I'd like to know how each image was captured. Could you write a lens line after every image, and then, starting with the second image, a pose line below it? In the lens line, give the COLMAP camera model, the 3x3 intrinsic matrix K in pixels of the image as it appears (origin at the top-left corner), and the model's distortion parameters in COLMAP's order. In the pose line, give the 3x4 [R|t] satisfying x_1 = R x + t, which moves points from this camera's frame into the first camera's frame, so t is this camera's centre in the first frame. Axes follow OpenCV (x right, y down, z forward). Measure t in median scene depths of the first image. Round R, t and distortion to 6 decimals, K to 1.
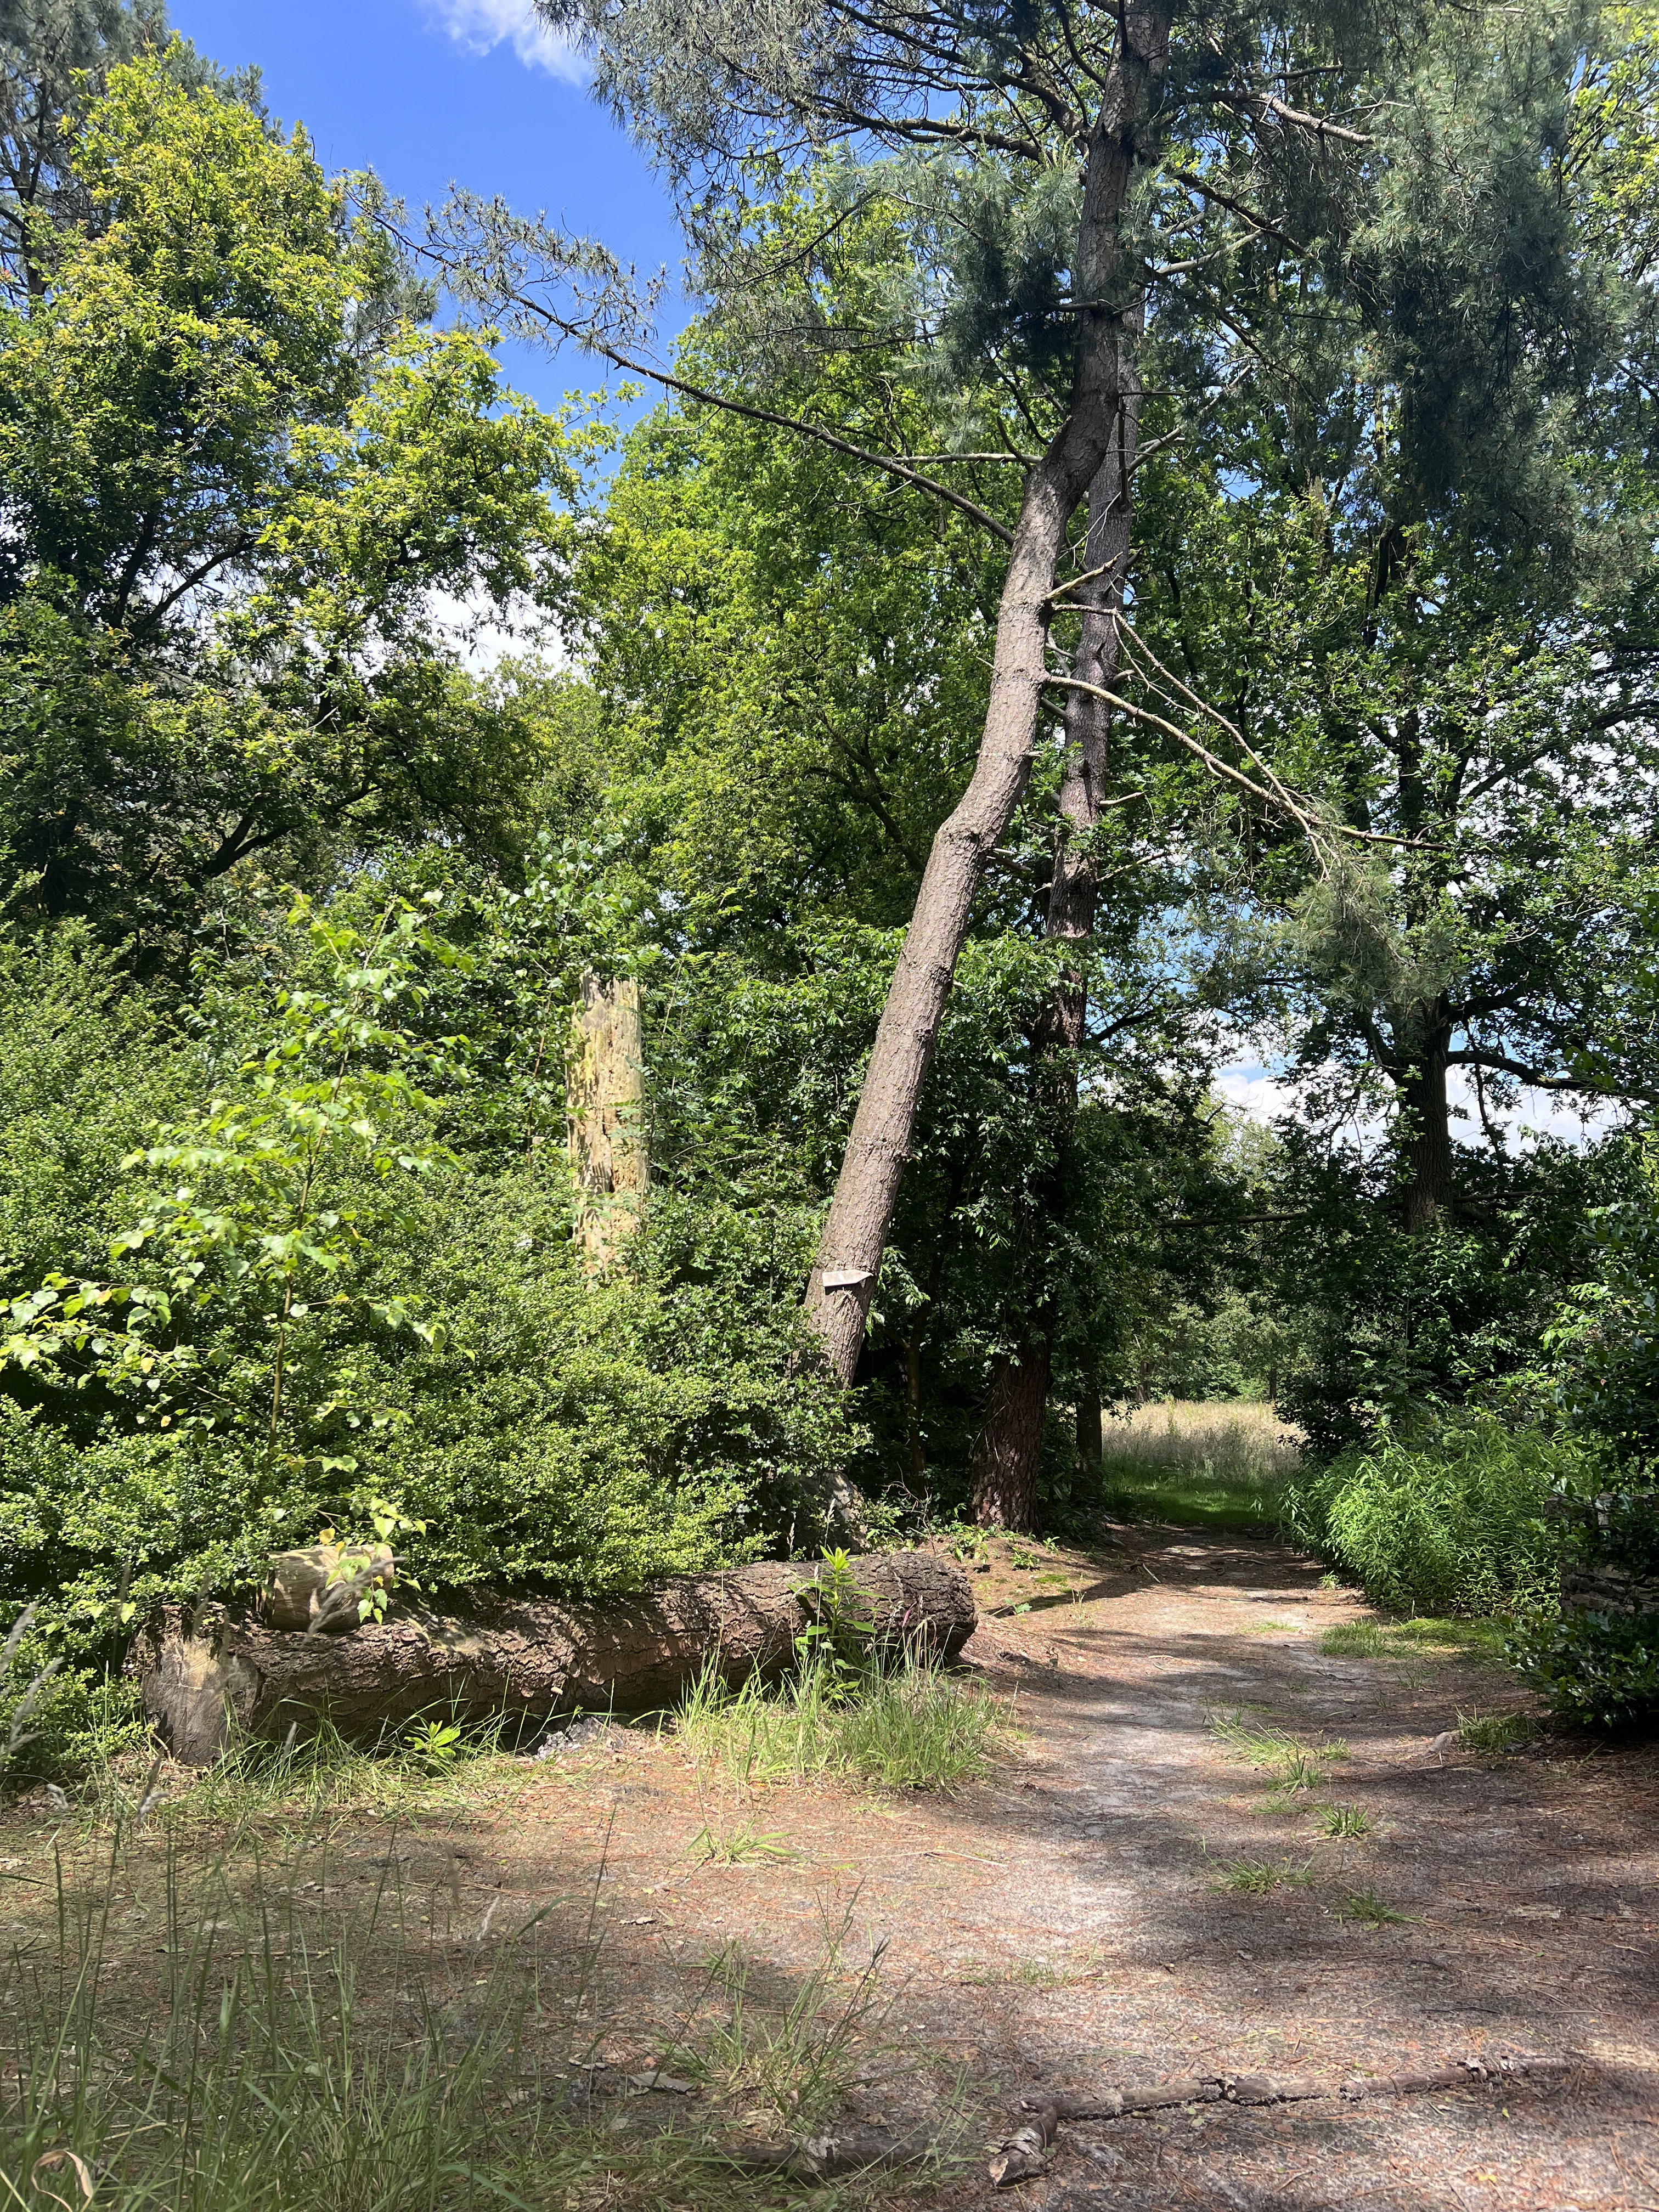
lens RADIAL K [[1768.2, 0, 830.8], [0, 1768.2, 1134.6], [0, 0, 1]] dist [0.065218, -0.000322]
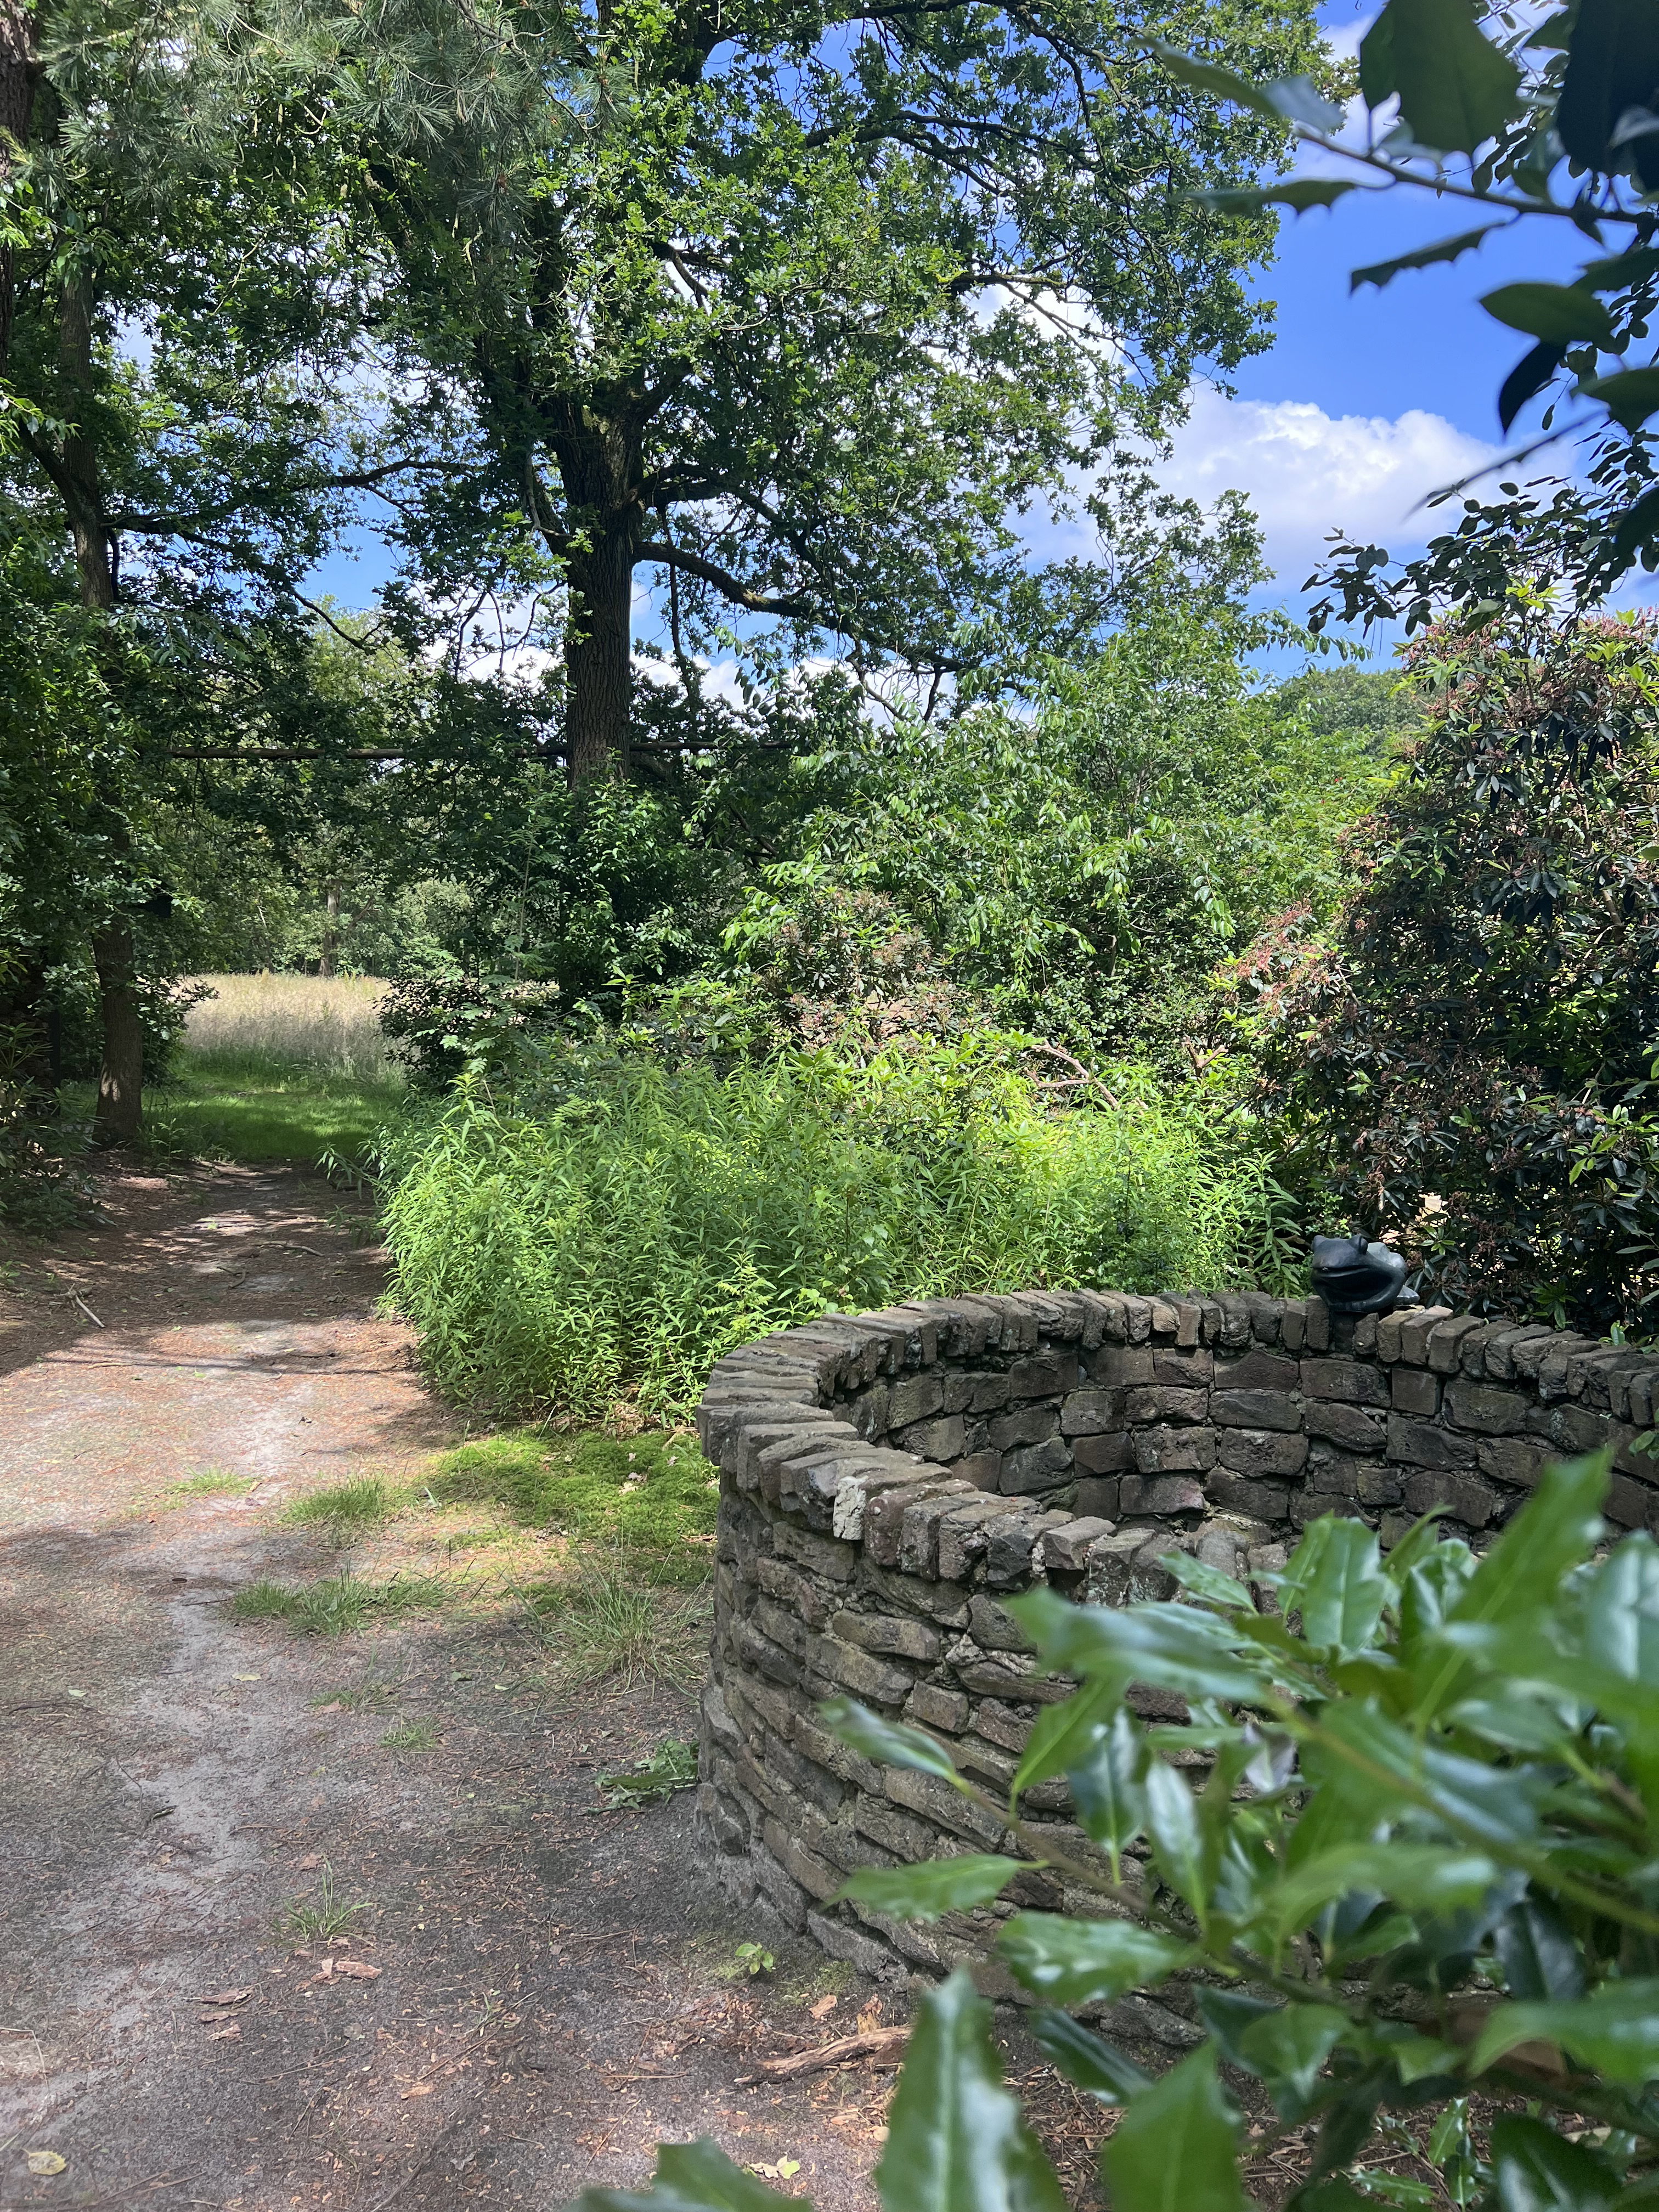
lens RADIAL K [[1768.2, 0, 830.8], [0, 1768.2, 1134.6], [0, 0, 1]] dist [0.065218, -0.000322]
pose [[0.905415, -0.013666, 0.424307, 0.116147], [-0.087648, 0.971930, 0.218333, 0.028352], [-0.415380, -0.234872, 0.878803, 0.293343]]
